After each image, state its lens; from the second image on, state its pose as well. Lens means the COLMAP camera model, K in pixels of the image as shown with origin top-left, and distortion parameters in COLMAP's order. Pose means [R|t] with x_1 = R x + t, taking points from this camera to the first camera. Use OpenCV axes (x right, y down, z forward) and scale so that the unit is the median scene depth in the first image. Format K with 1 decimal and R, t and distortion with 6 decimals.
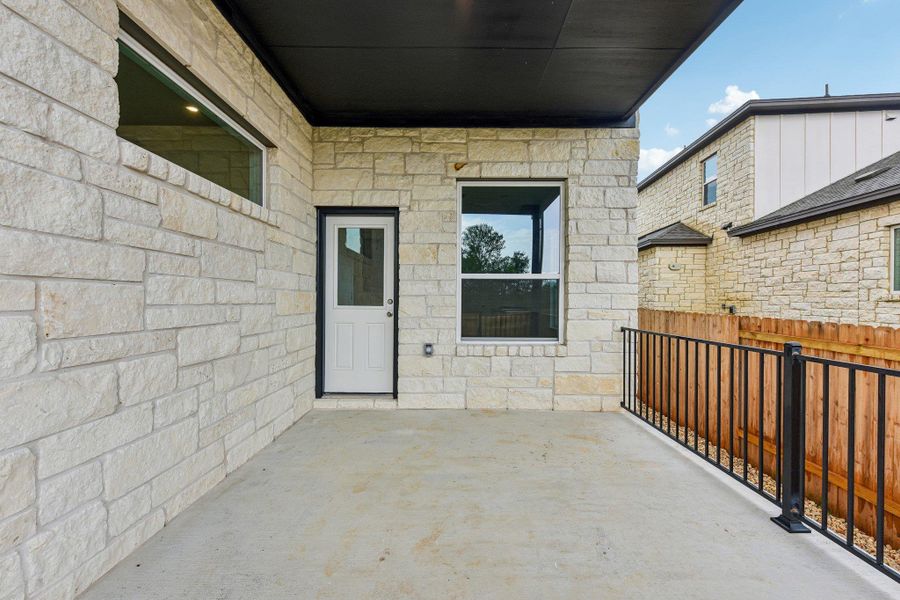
lens RADIAL K [[386.2, 0, 452.3], [0, 386.2, 298.6], [0, 0, 1]] dist [-0.000408, -0.000232]
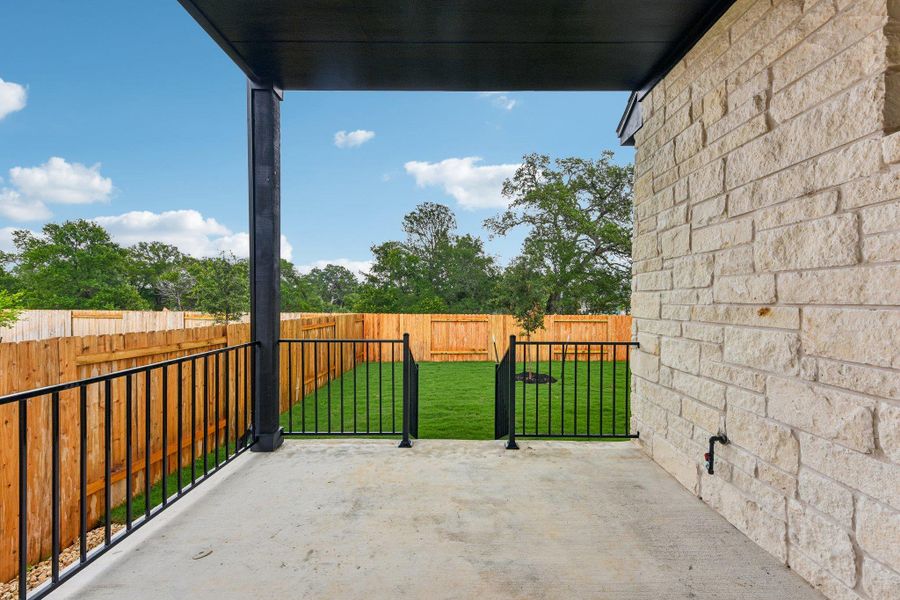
lens RADIAL K [[386.2, 0, 452.3], [0, 386.2, 298.6], [0, 0, 1]] dist [-0.000408, -0.000232]
pose [[-0.999880, -0.014505, -0.005347, 0.086597], [-0.014522, 0.999890, 0.003055, -0.050068], [0.005303, 0.003132, -0.999981, 1.845785]]
